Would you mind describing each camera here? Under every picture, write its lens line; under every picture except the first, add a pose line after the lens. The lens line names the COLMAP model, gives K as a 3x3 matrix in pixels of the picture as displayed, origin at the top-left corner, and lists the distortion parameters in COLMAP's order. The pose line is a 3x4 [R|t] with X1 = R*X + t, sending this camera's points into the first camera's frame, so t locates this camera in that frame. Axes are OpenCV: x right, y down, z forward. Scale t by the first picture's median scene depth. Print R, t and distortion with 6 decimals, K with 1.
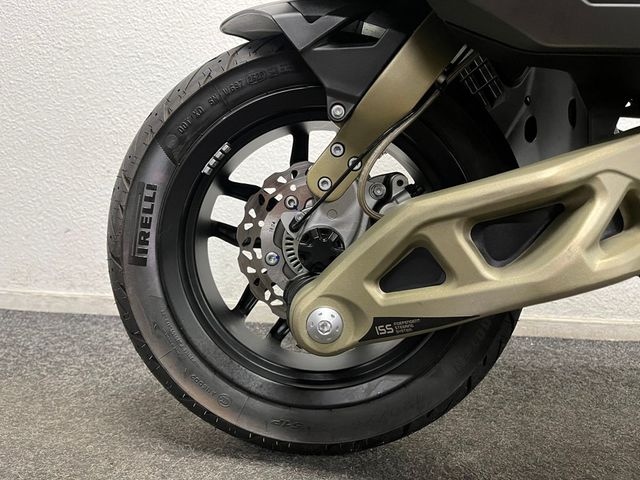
lens RADIAL K [[489.2, 0, 319.6], [0, 489.2, 242.2], [0, 0, 1]] dist [0.036987, -0.028602]
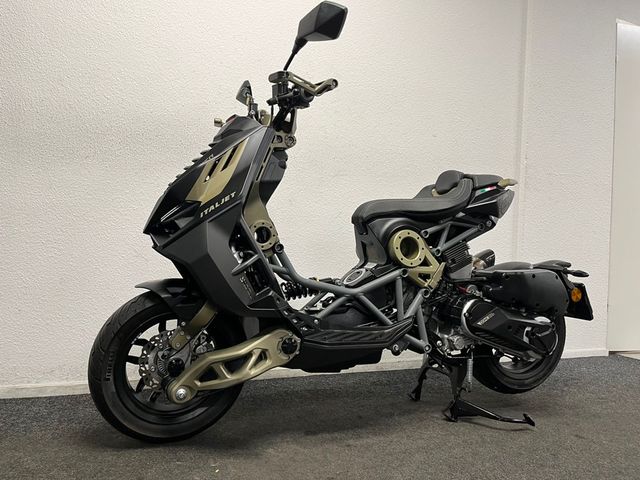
lens RADIAL K [[489.2, 0, 318.6], [0, 489.2, 237.0], [0, 0, 1]] dist [0.036987, -0.028602]
pose [[0.914056, -0.007107, 0.405526, -0.383528], [0.036761, 0.997183, -0.065385, -0.507425], [-0.403918, 0.074673, 0.911742, -1.956831]]
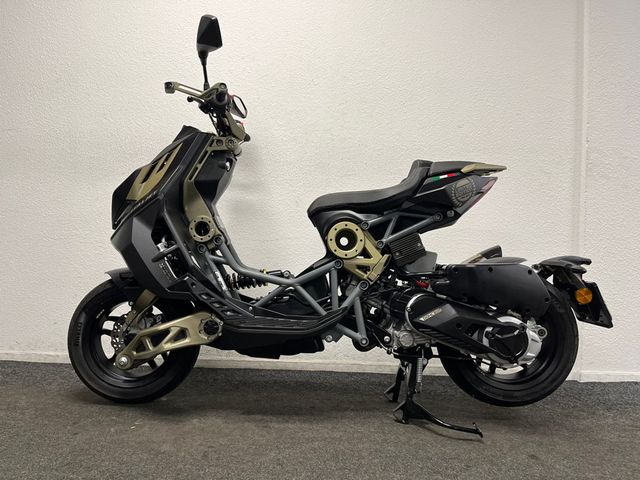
lens RADIAL K [[489.2, 0, 317.2], [0, 489.2, 240.0], [0, 0, 1]] dist [0.036987, -0.028602]
pose [[0.999749, -0.014449, 0.017110, 1.218468], [0.016178, 0.994276, -0.105610, -0.286823], [-0.015486, 0.105860, 0.994260, -2.437189]]
